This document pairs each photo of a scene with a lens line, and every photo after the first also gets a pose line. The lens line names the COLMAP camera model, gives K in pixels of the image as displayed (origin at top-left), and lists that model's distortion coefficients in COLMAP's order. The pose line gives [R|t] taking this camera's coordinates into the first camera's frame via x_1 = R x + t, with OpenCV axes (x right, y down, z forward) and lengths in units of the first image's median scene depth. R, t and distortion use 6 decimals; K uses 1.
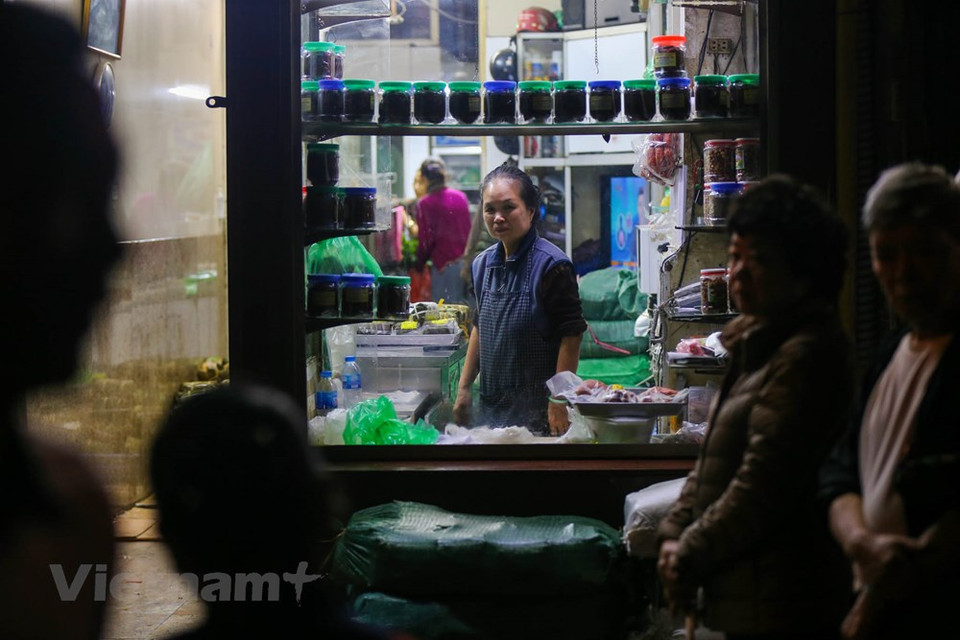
lens RADIAL K [[2042.5, 0, 480.0], [0, 2042.5, 320.0], [0, 0, 1]] dist [-0.241065, -0.023869]
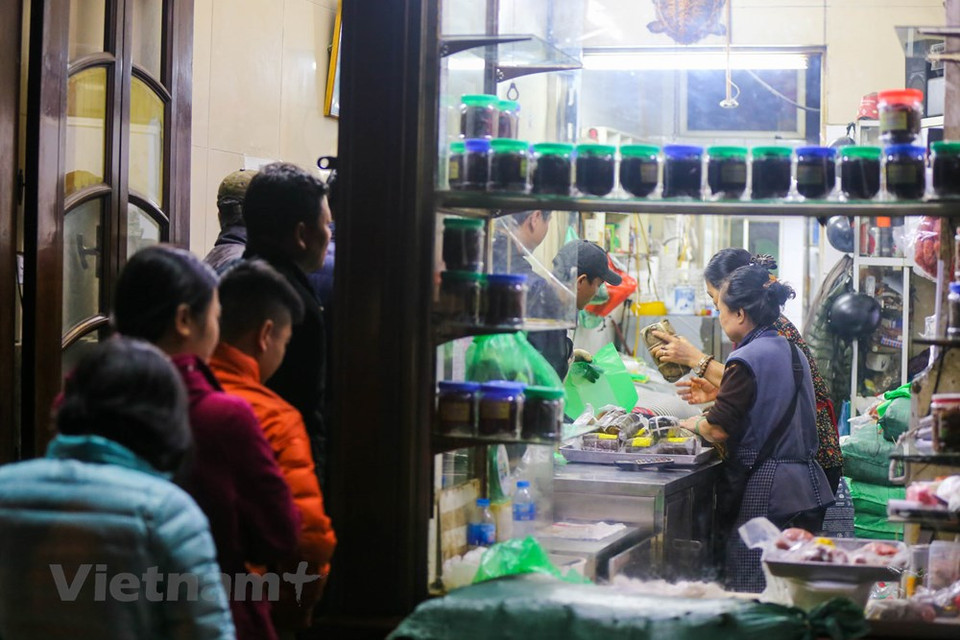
lens RADIAL K [[1931.7, 0, 480.0], [0, 1931.7, 320.0], [0, 0, 1]] dist [-0.284399, -0.002588]
pose [[0.973708, 0.035223, -0.225060, 0.100530], [-0.045648, 0.998104, -0.041286, -0.015410], [0.223180, 0.050474, 0.973470, 0.259333]]
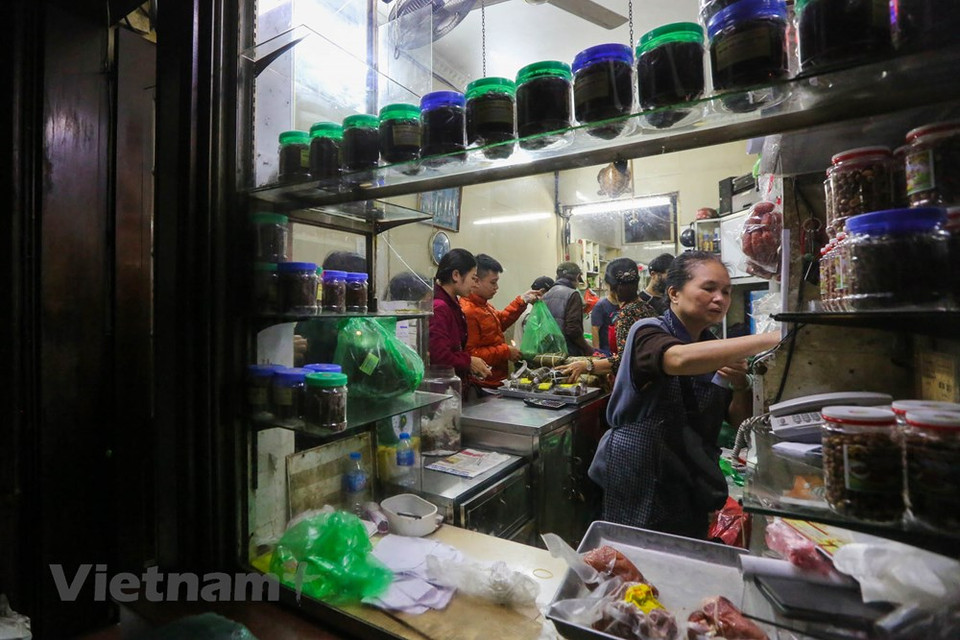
lens RADIAL K [[521.7, 0, 402.7], [0, 521.7, 298.3], [0, 0, 1]] dist [-0.020663, -0.000058]
pose [[0.849039, -0.007654, -0.528275, 0.088157], [-0.033306, 0.997131, -0.067975, -0.037537], [0.527280, 0.075308, 0.846348, 0.835831]]
